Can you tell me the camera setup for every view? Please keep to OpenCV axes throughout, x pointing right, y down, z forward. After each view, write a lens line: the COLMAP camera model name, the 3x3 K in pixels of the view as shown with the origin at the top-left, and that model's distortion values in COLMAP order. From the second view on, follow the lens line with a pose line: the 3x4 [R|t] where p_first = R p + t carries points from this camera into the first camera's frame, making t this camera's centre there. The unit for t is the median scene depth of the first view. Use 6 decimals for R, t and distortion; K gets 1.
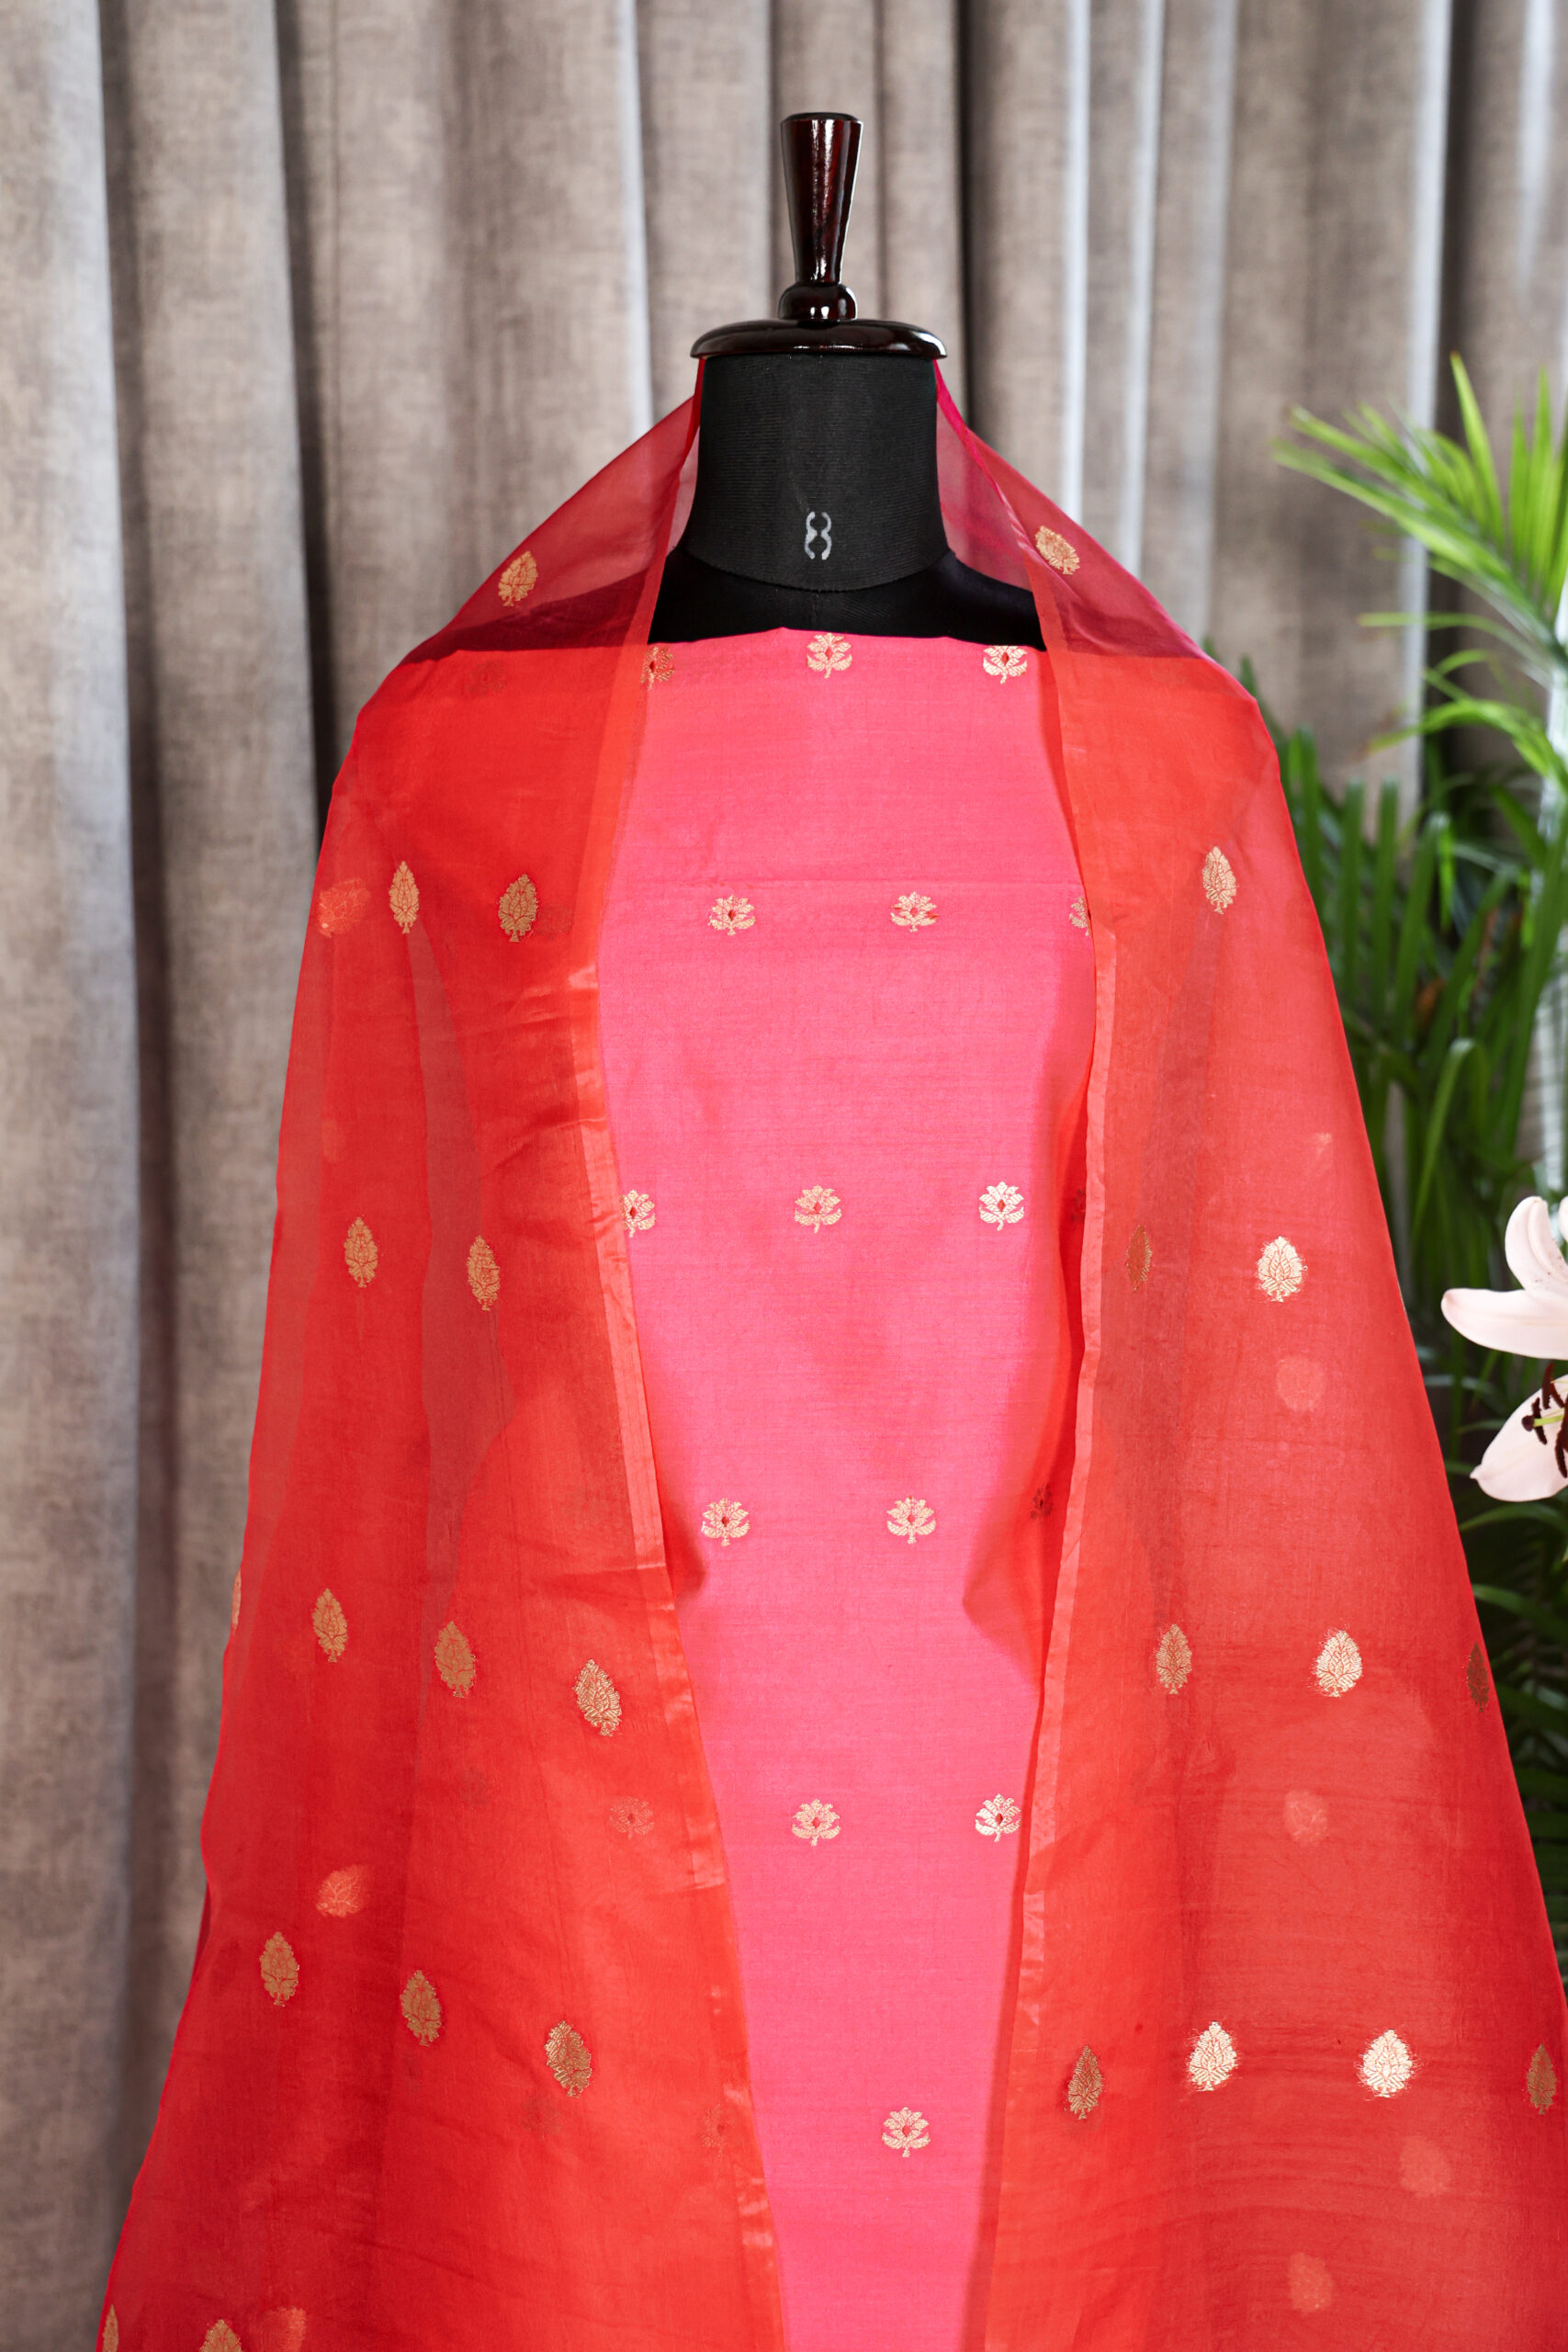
lens RADIAL K [[3971.3, 0, 784.0], [0, 3971.3, 1176.0], [0, 0, 1]] dist [0.279872, 0.016415]
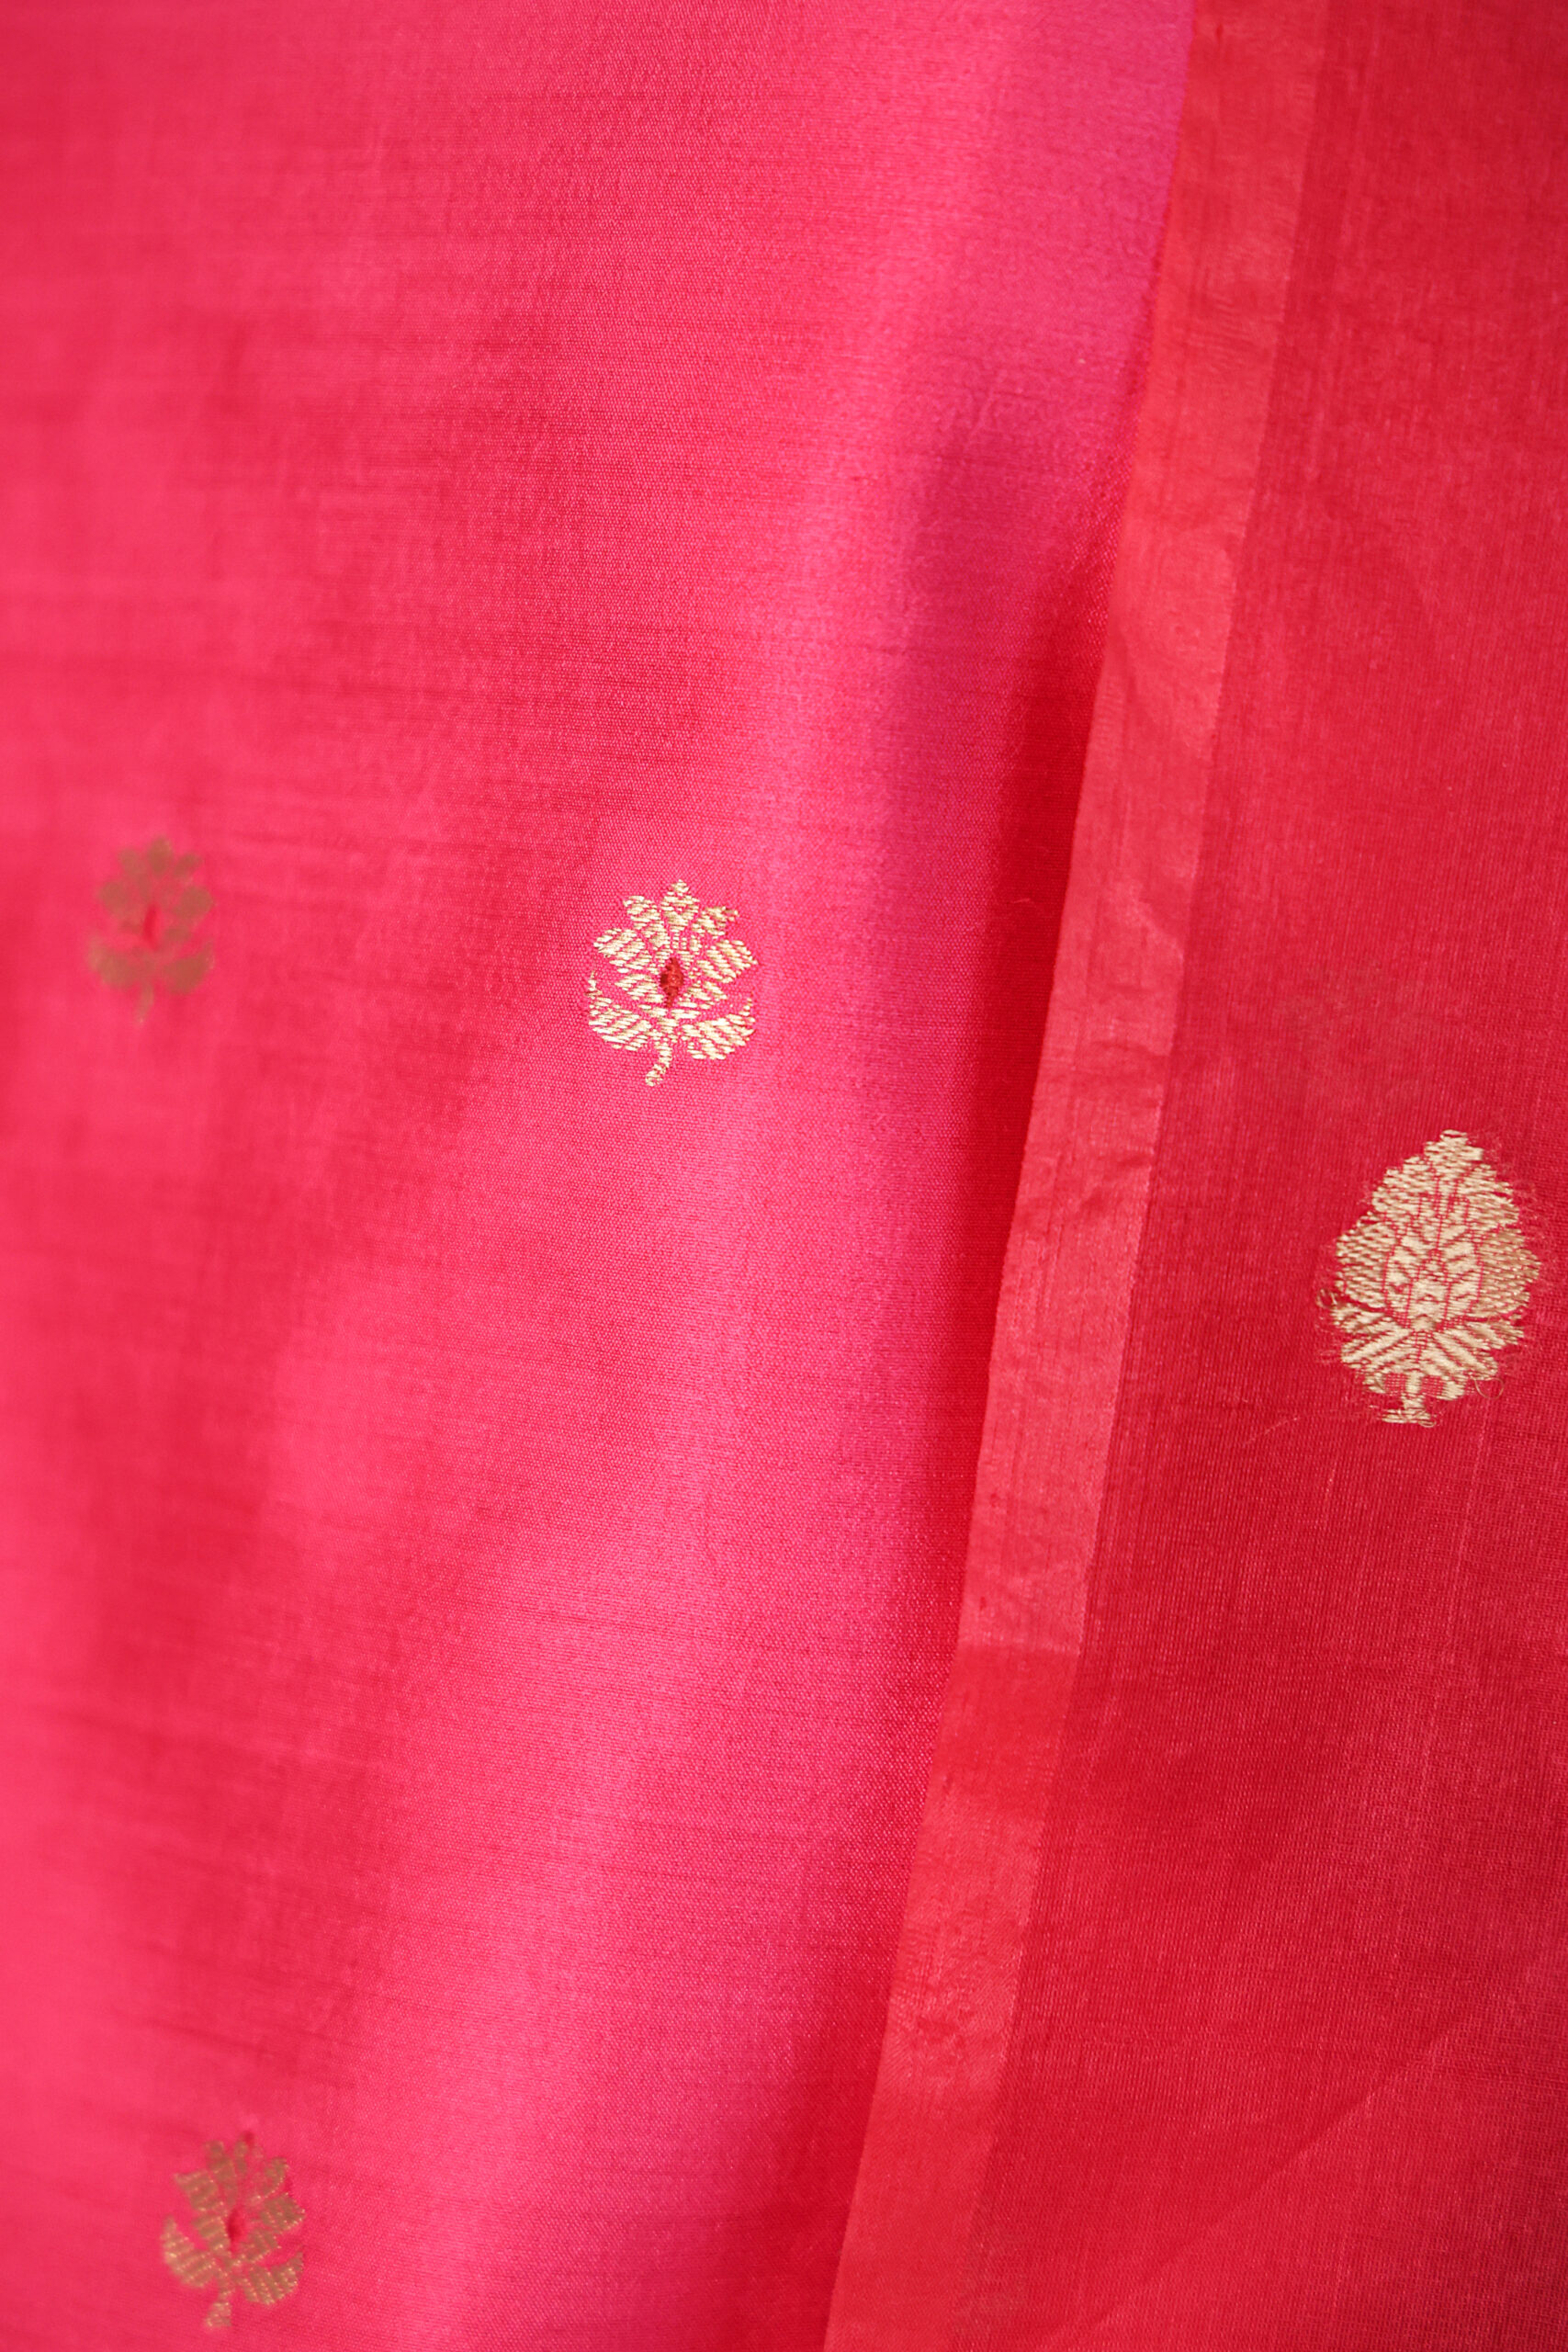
lens RADIAL K [[6947.7, 0, 784.7], [0, 6947.7, 1025.8], [0, 0, 1]] dist [0.608036, 0.435659]
pose [[0.736766, 0.092459, -0.669796, 0.318950], [-0.069880, 0.995714, 0.060582, -0.014524], [0.672527, 0.002171, 0.740070, 0.669674]]
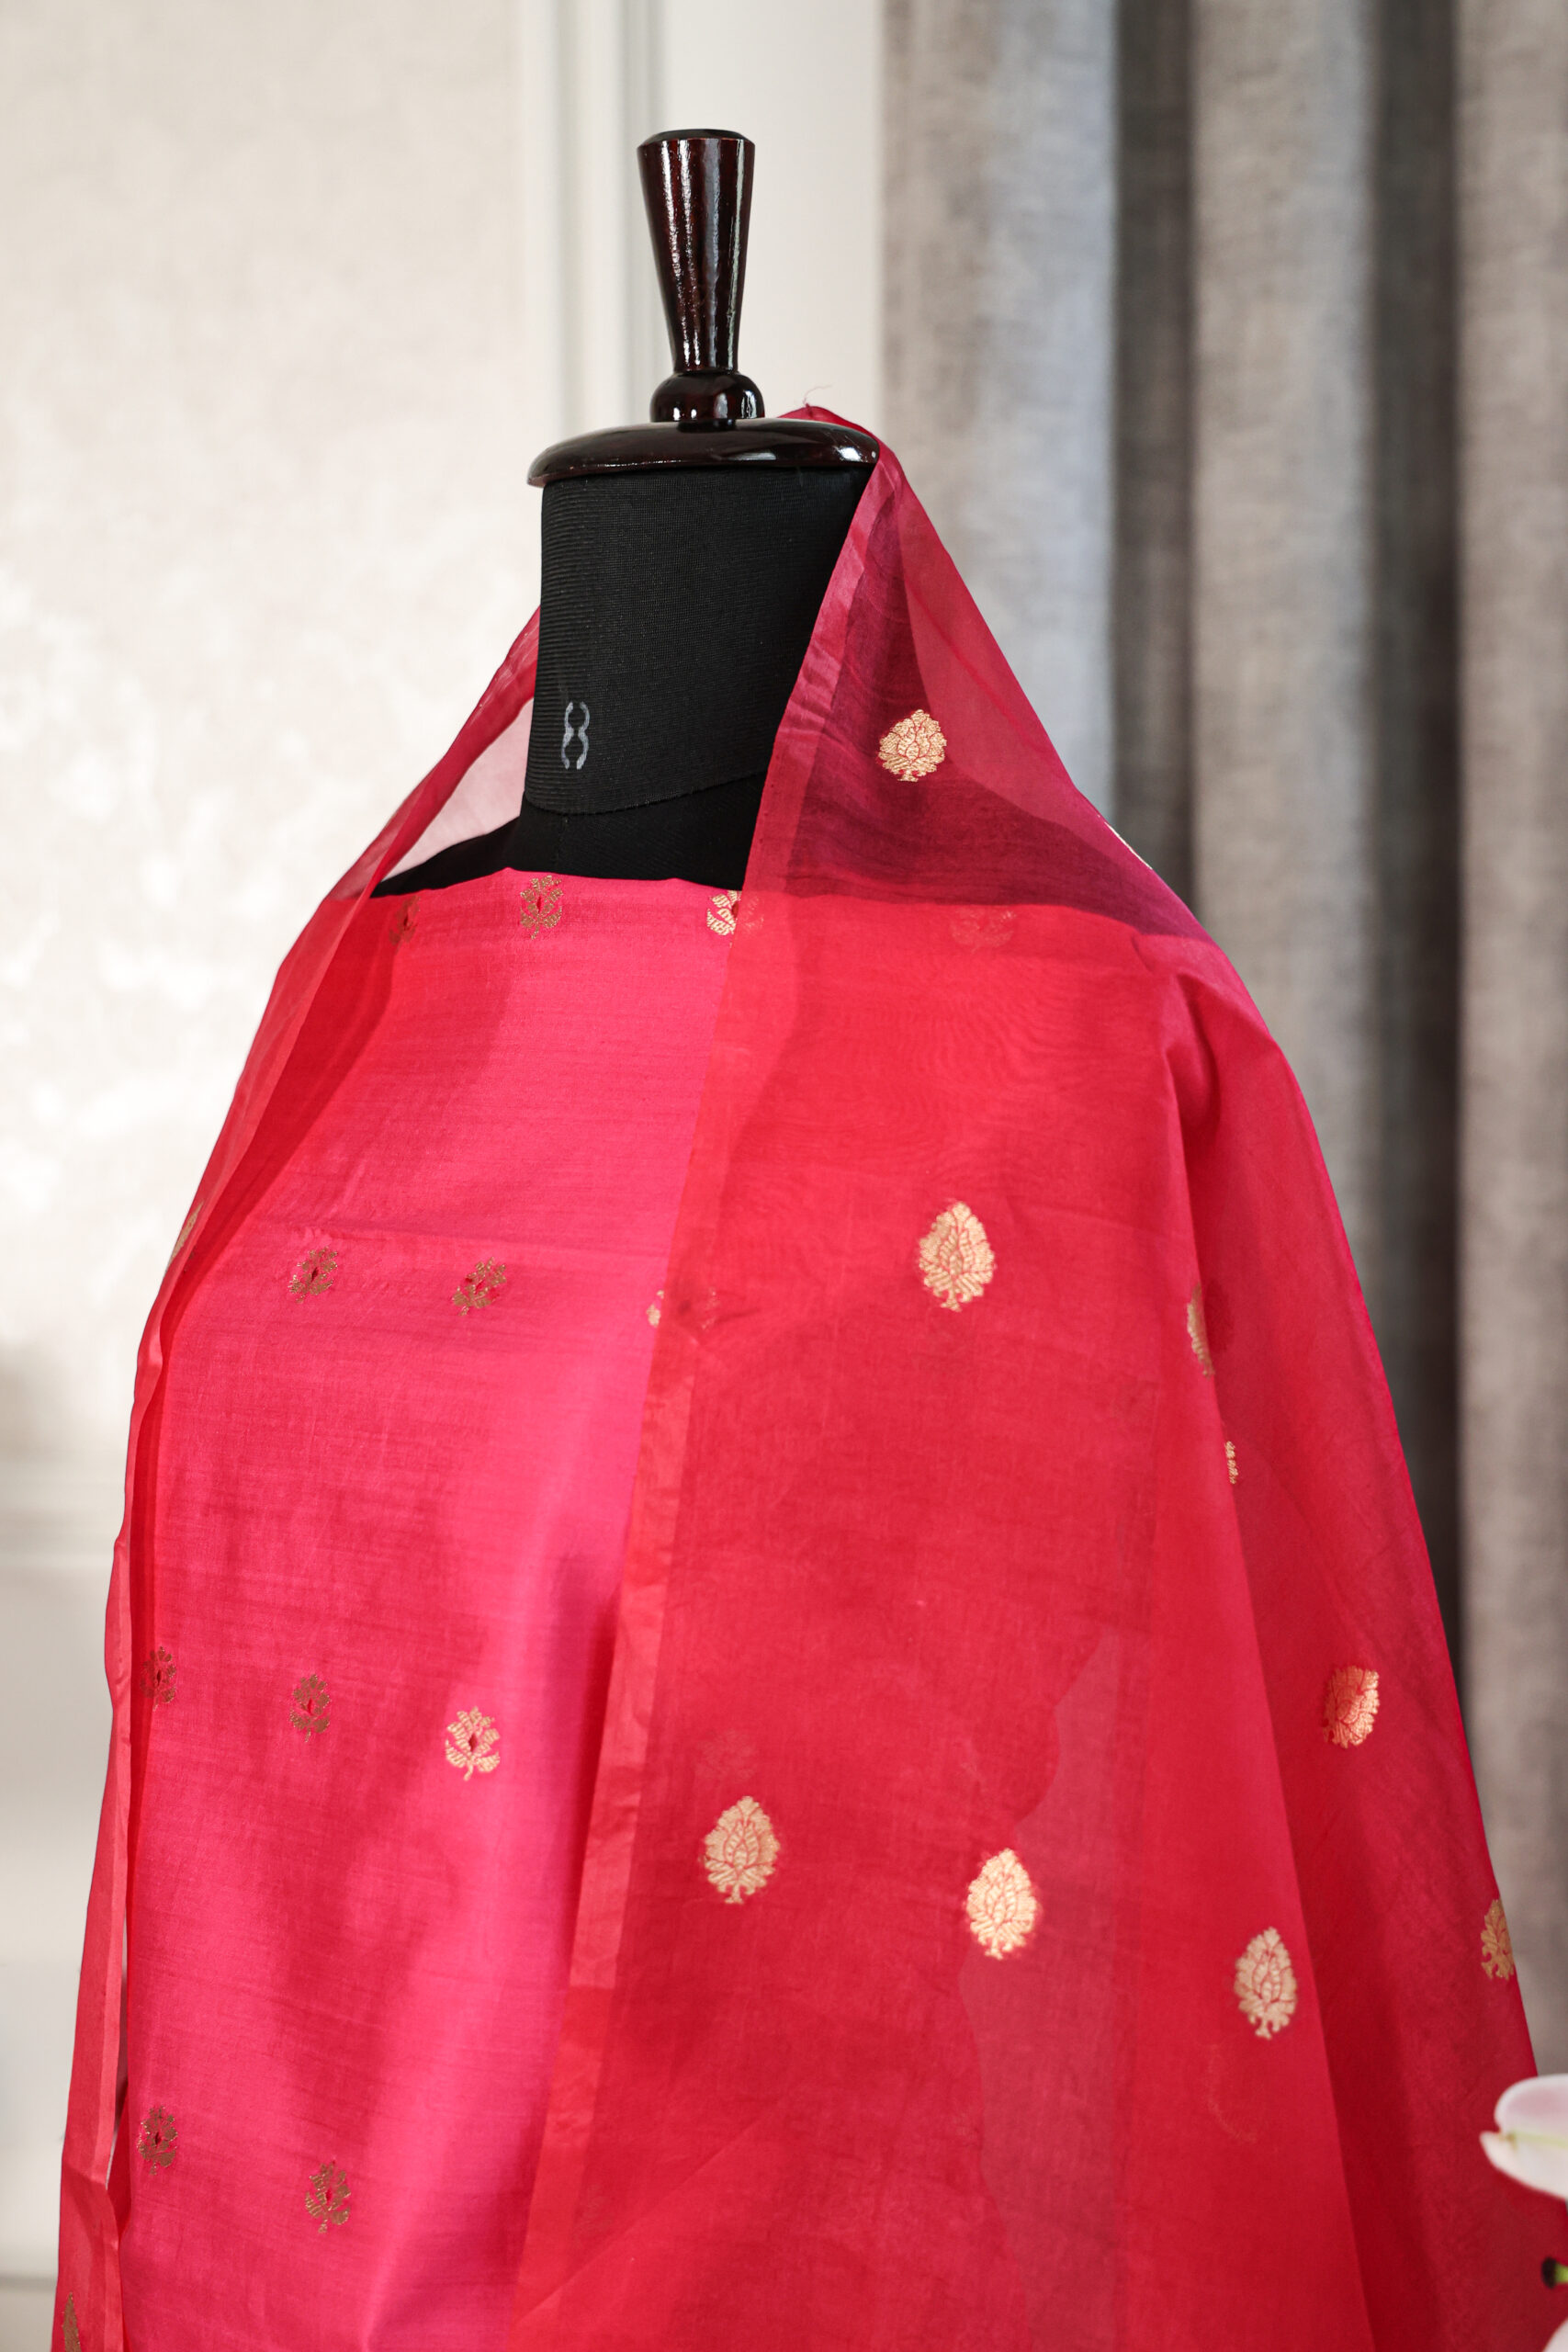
lens RADIAL K [[3971.3, 0, 784.0], [0, 3971.3, 1176.0], [0, 0, 1]] dist [0.279872, 0.016415]
pose [[0.693595, 0.039187, -0.719299, 0.537200], [-0.063182, 0.997980, -0.006555, -0.081161], [0.717589, 0.049993, 0.694670, 0.546610]]
